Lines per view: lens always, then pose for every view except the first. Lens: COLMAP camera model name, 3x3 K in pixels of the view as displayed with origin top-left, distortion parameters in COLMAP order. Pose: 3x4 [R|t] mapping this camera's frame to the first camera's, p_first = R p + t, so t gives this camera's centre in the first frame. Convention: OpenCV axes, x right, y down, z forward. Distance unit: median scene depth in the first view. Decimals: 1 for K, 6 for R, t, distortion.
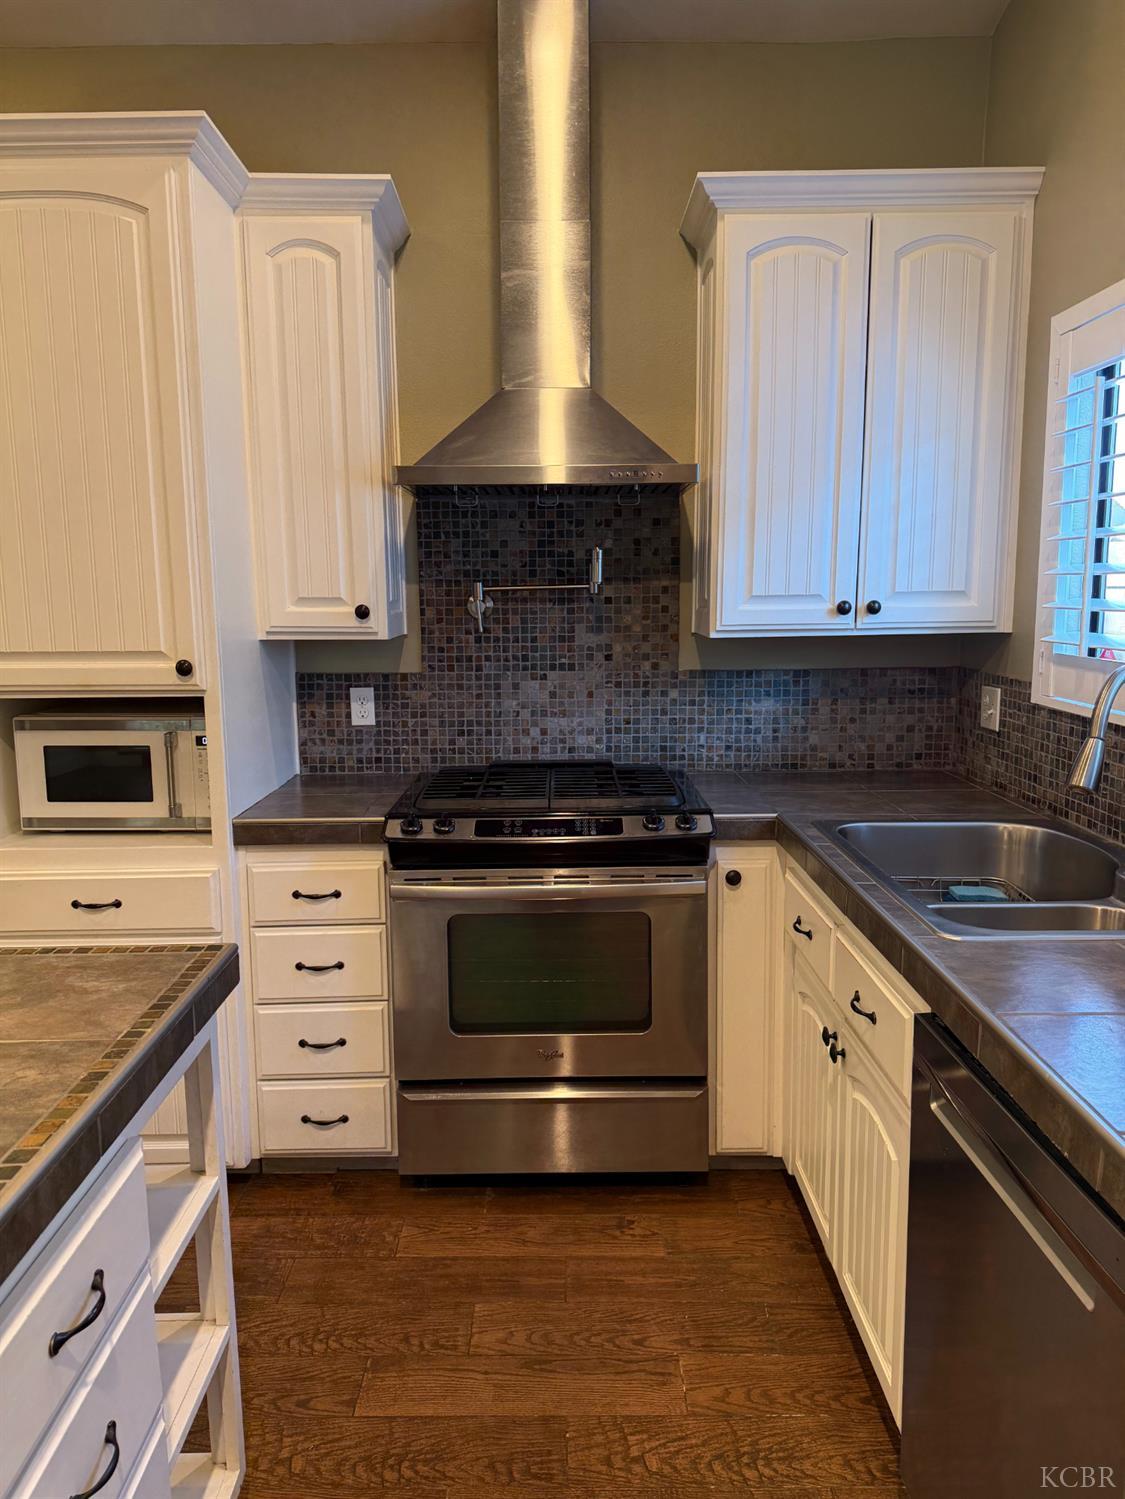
lens RADIAL K [[1100.5, 0, 562.5], [0, 1100.5, 749.5], [0, 0, 1]] dist [0.101688, -0.002578]
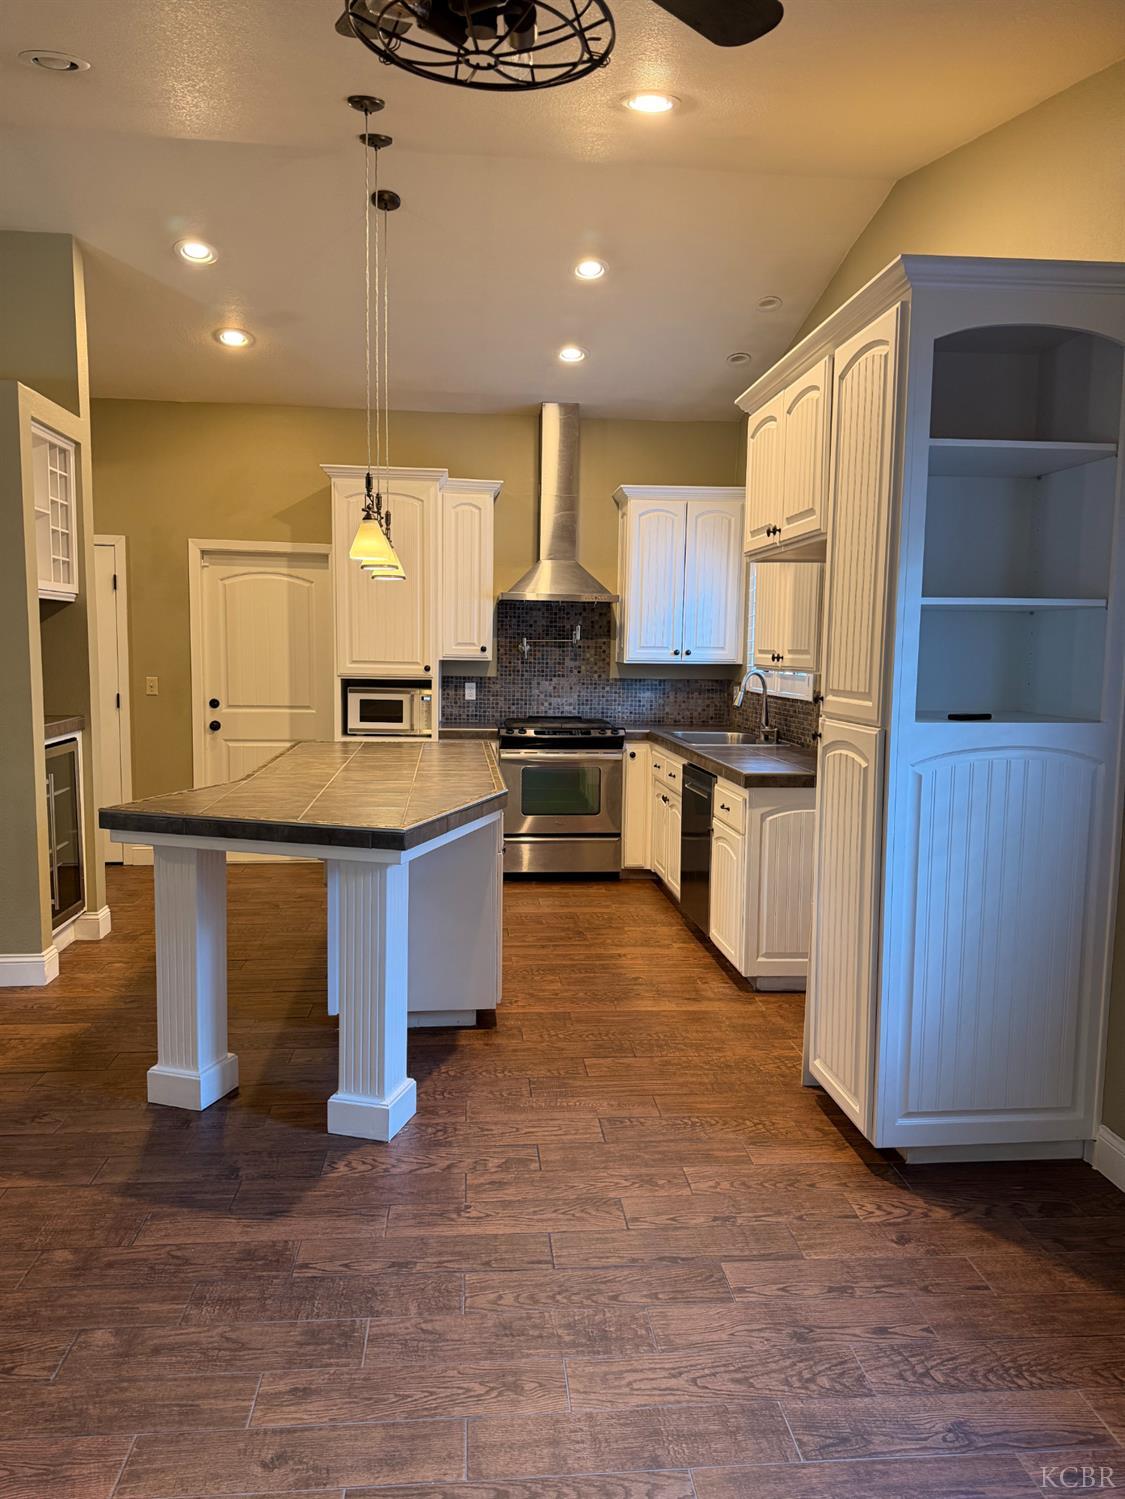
lens RADIAL K [[1100.5, 0, 562.5], [0, 1100.5, 749.5], [0, 0, 1]] dist [0.101688, -0.002578]
pose [[0.995734, 0.017001, 0.090694, -0.215173], [-0.012770, 0.998812, -0.047025, 0.201844], [-0.091386, 0.045666, 0.994768, -1.375999]]
